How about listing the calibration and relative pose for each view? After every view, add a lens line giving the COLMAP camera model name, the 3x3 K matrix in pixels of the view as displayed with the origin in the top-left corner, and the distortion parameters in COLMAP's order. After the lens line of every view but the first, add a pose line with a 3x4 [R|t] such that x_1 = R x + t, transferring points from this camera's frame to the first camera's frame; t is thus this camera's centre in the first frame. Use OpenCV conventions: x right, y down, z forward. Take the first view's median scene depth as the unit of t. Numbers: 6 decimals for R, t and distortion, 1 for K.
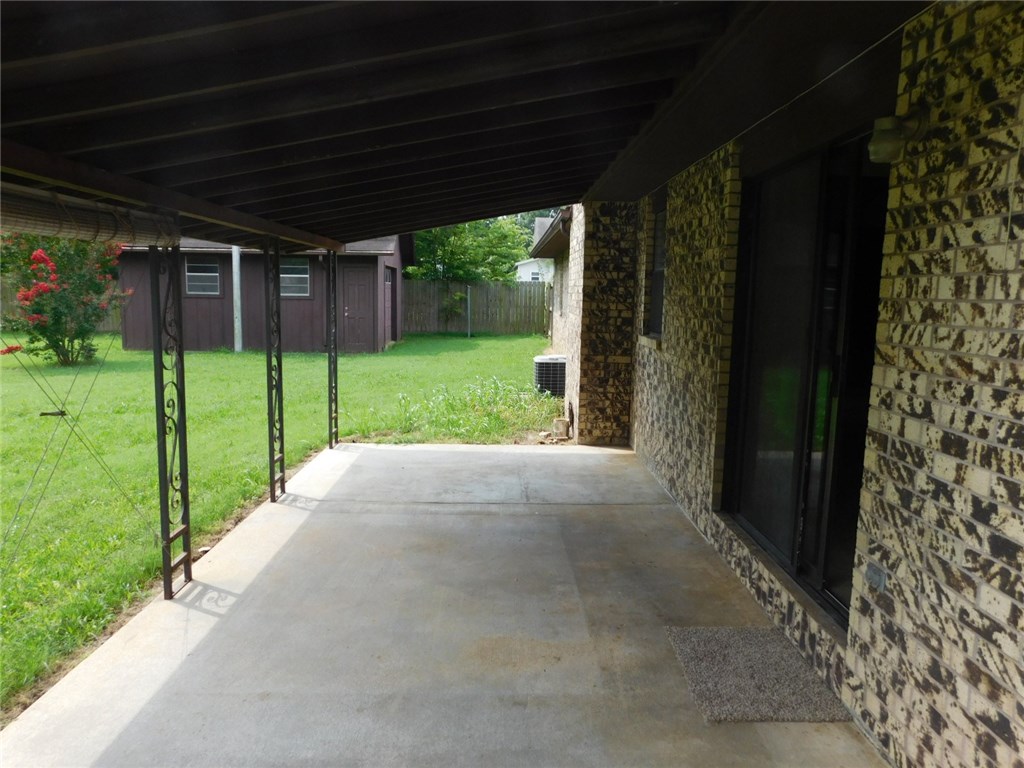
lens RADIAL K [[726.3, 0, 512.3], [0, 726.3, 385.1], [0, 0, 1]] dist [-0.049925, 0.057526]
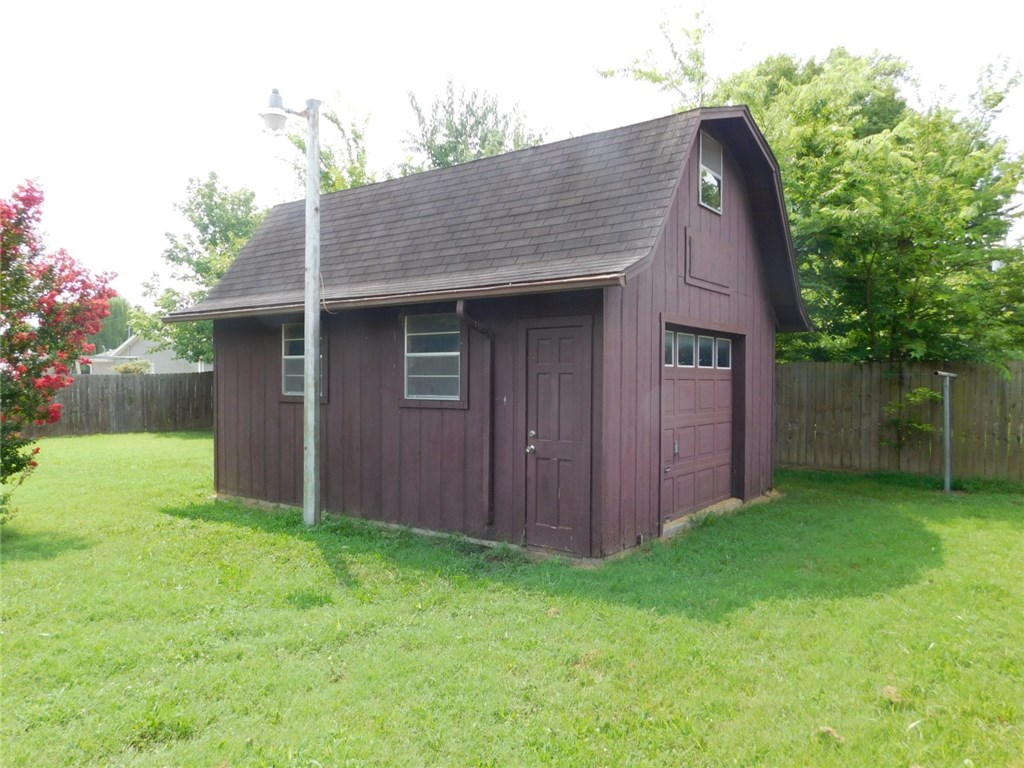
lens RADIAL K [[726.3, 0, 507.6], [0, 726.3, 383.7], [0, 0, 1]] dist [-0.049925, 0.057526]
pose [[0.774409, -0.012635, -0.632559, 0.007354], [-0.069299, 0.992091, -0.104655, -0.064038], [0.628878, 0.124881, 0.767409, 0.487394]]
